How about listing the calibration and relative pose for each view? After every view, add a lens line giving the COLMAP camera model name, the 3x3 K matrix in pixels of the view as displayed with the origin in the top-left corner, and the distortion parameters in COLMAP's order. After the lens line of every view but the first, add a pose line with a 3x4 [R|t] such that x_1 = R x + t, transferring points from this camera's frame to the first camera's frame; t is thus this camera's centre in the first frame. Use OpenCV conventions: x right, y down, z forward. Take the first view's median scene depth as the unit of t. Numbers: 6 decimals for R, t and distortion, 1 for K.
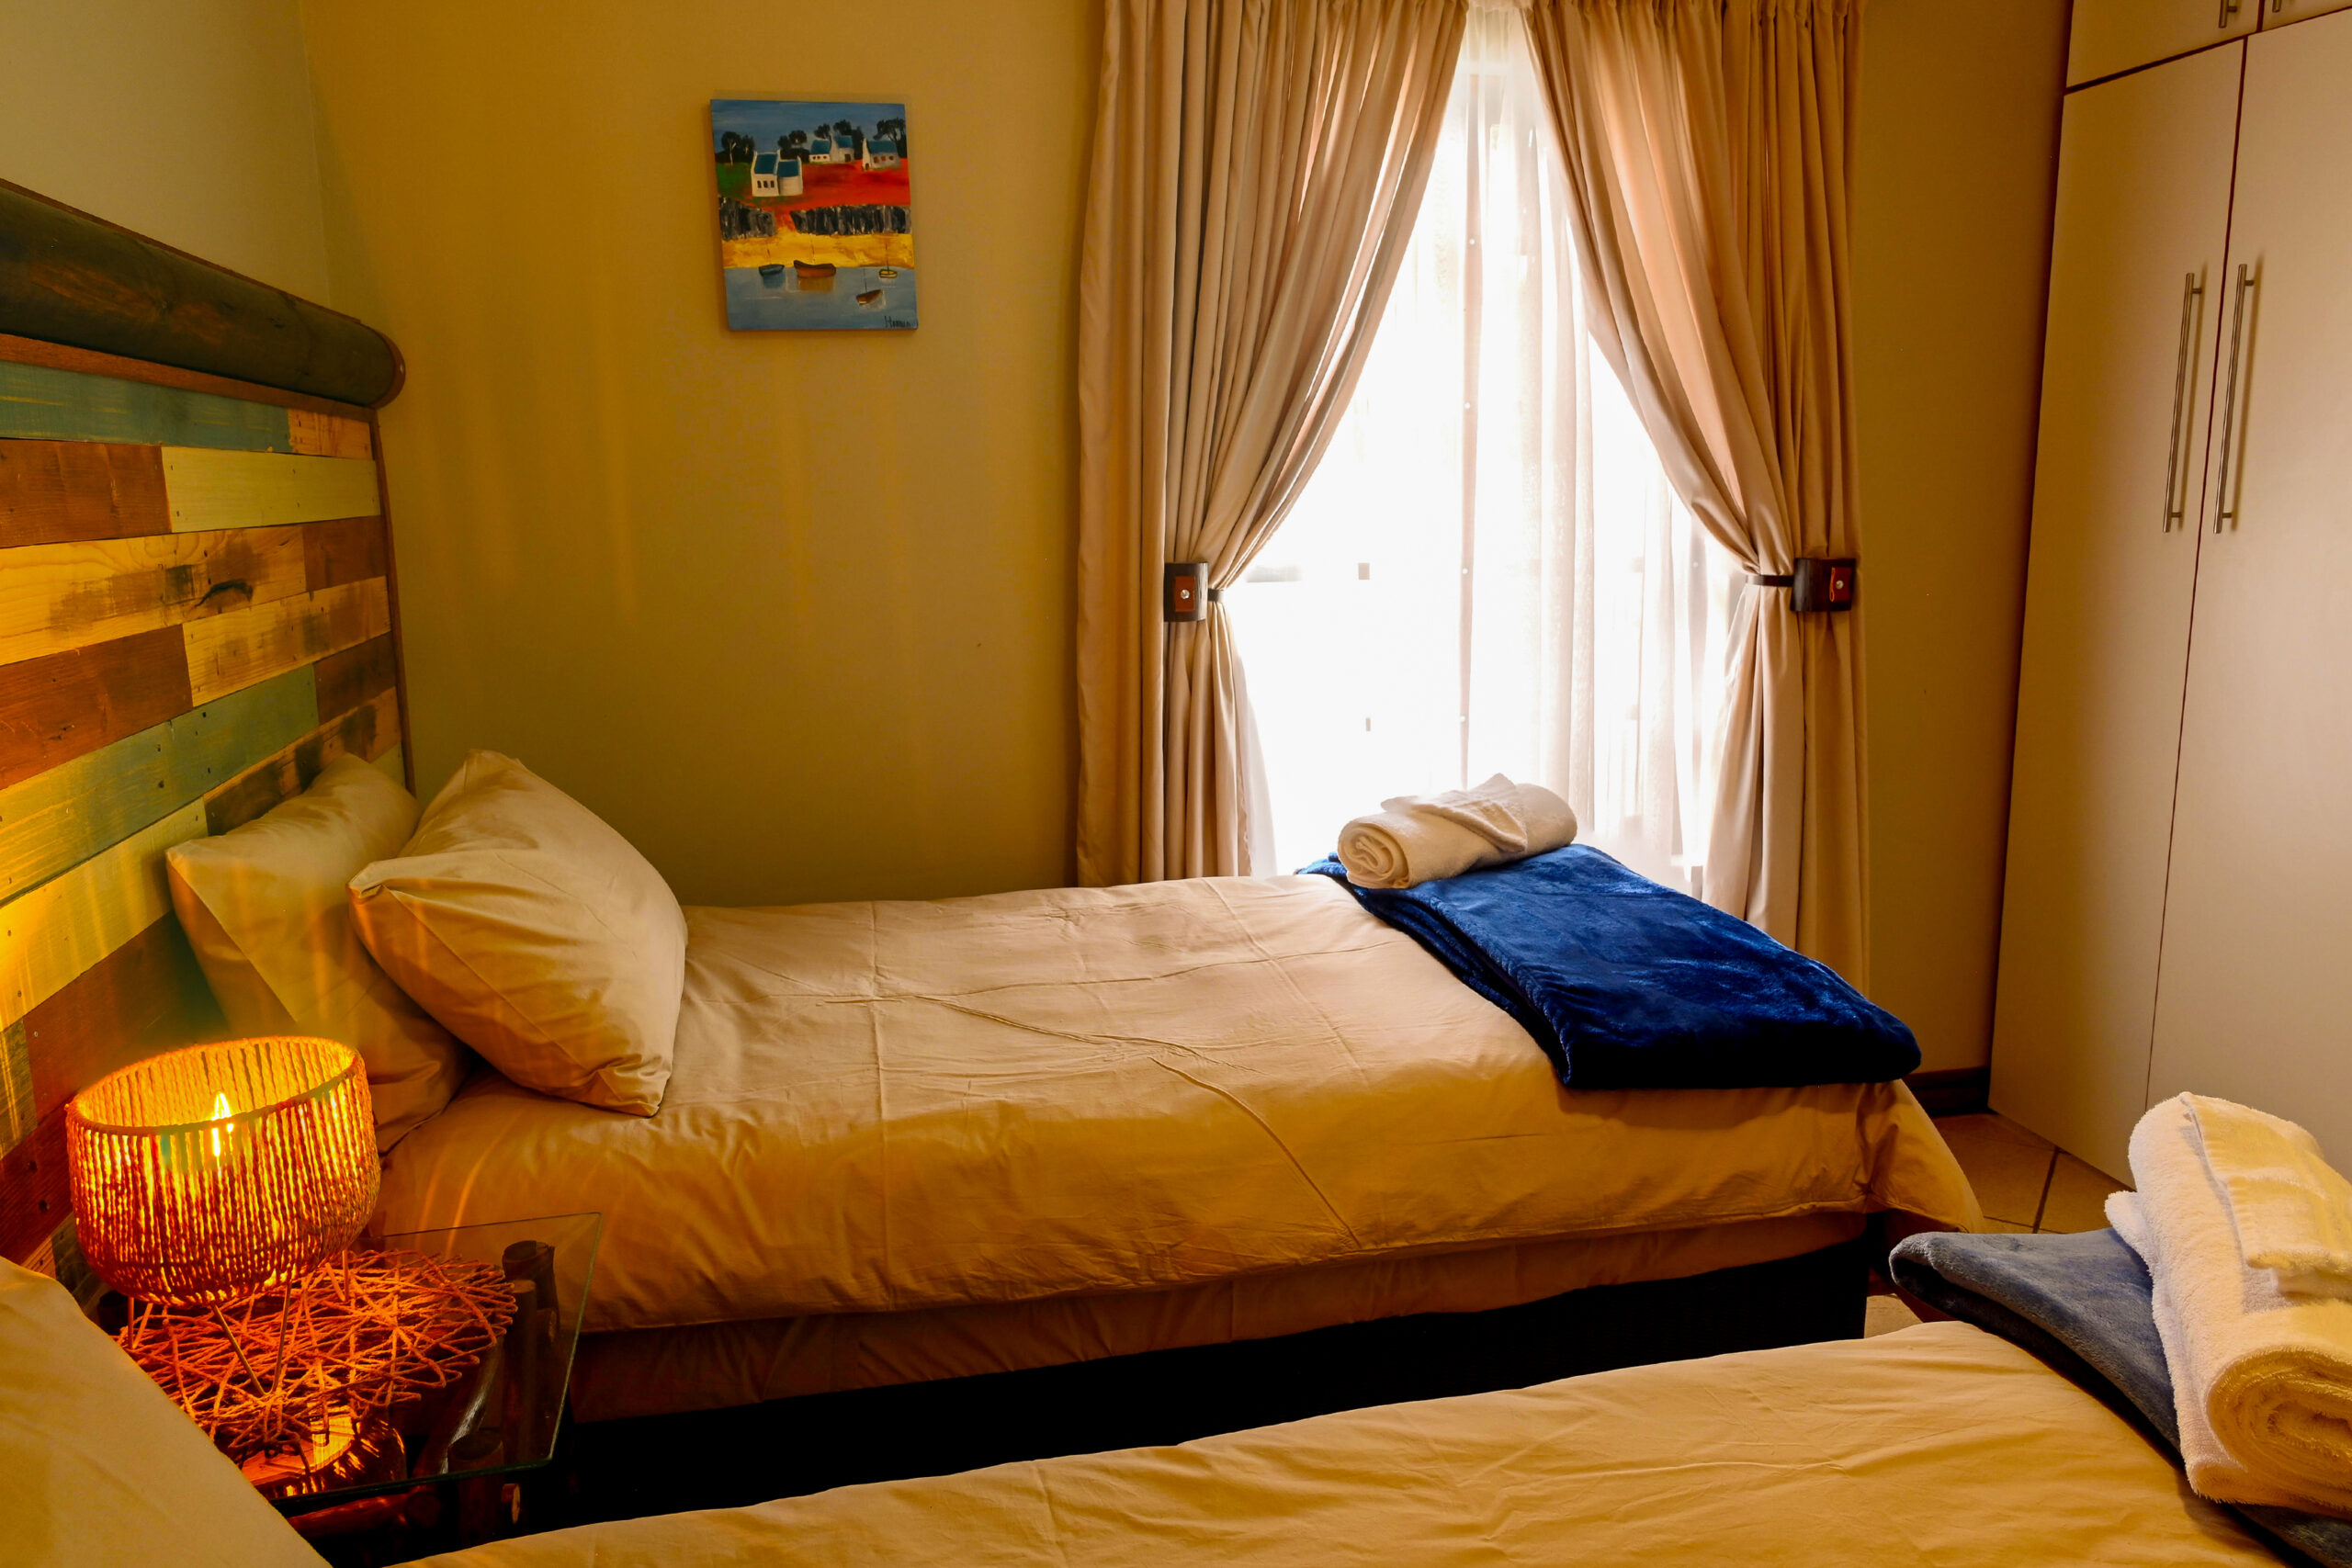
lens RADIAL K [[1654.6, 0, 1220.5], [0, 1654.6, 767.5], [0, 0, 1]] dist [0.003011, 0.002863]
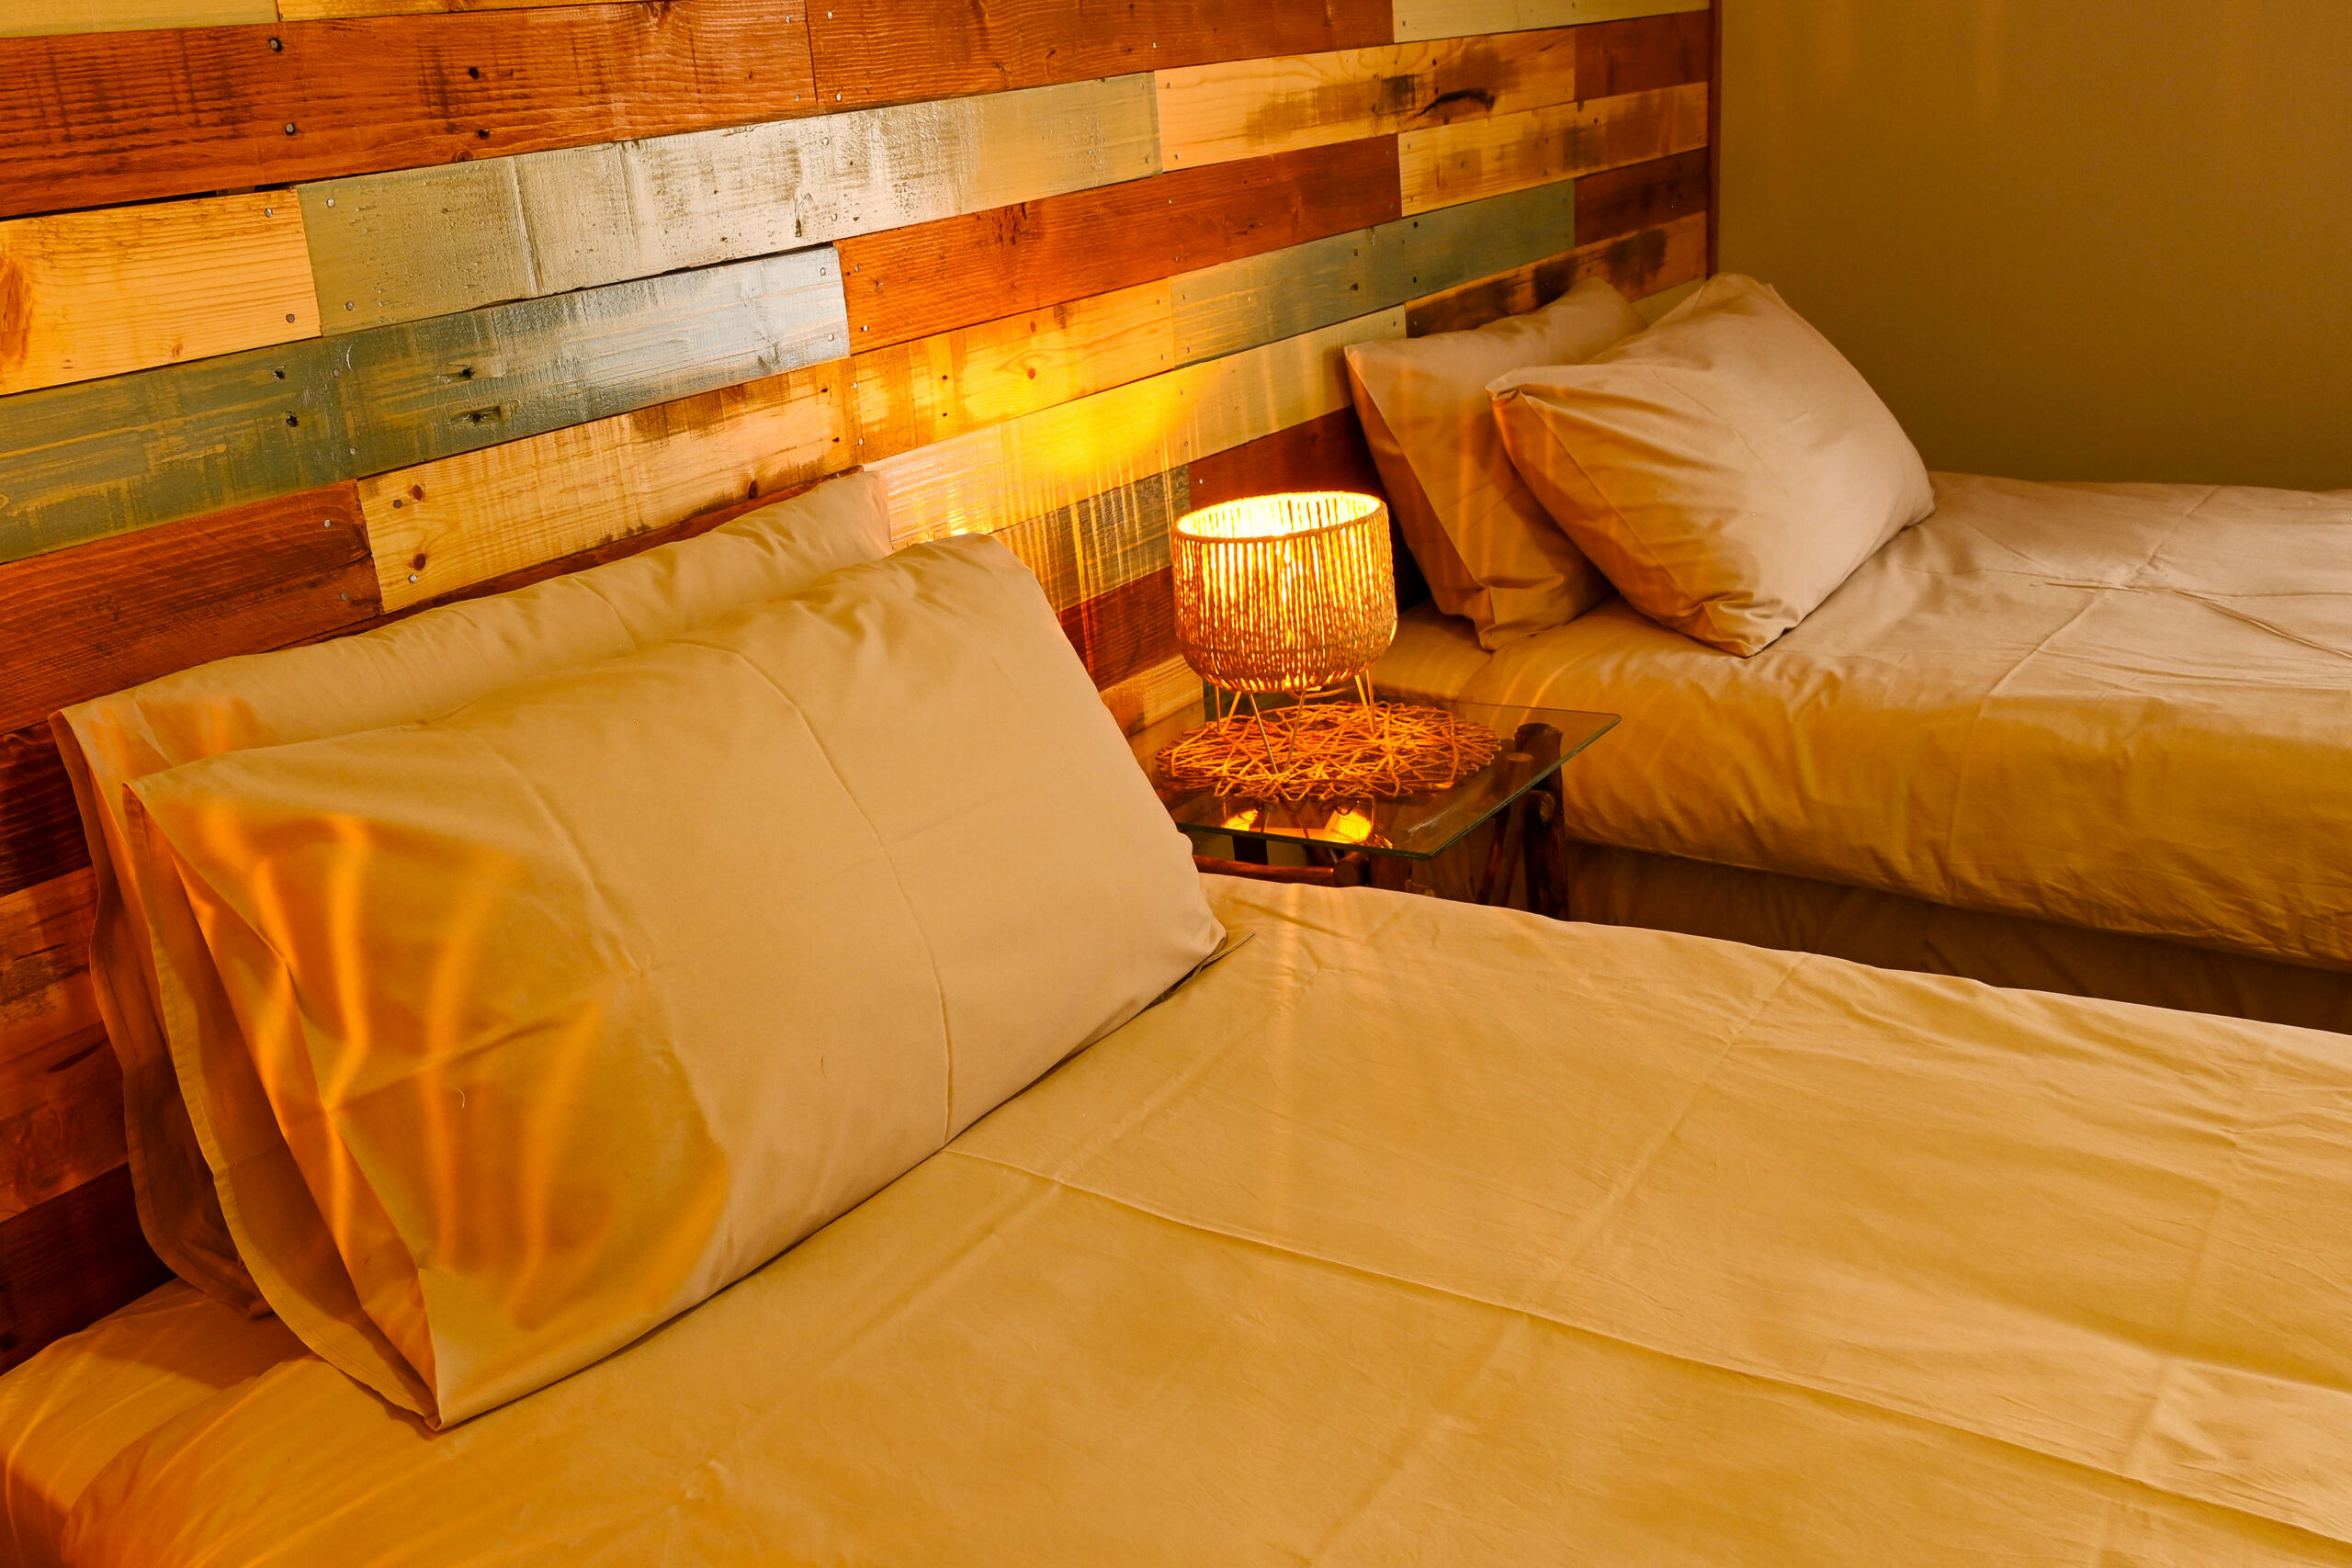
lens RADIAL K [[2111.7, 0, 882.5], [0, 2111.7, 852.1], [0, 0, 1]] dist [-0.000652, 0.009904]
pose [[0.586133, 0.204085, -0.784090, 0.337073], [-0.026928, 0.972128, 0.232899, 0.054829], [0.809767, -0.115396, 0.575292, -0.096306]]
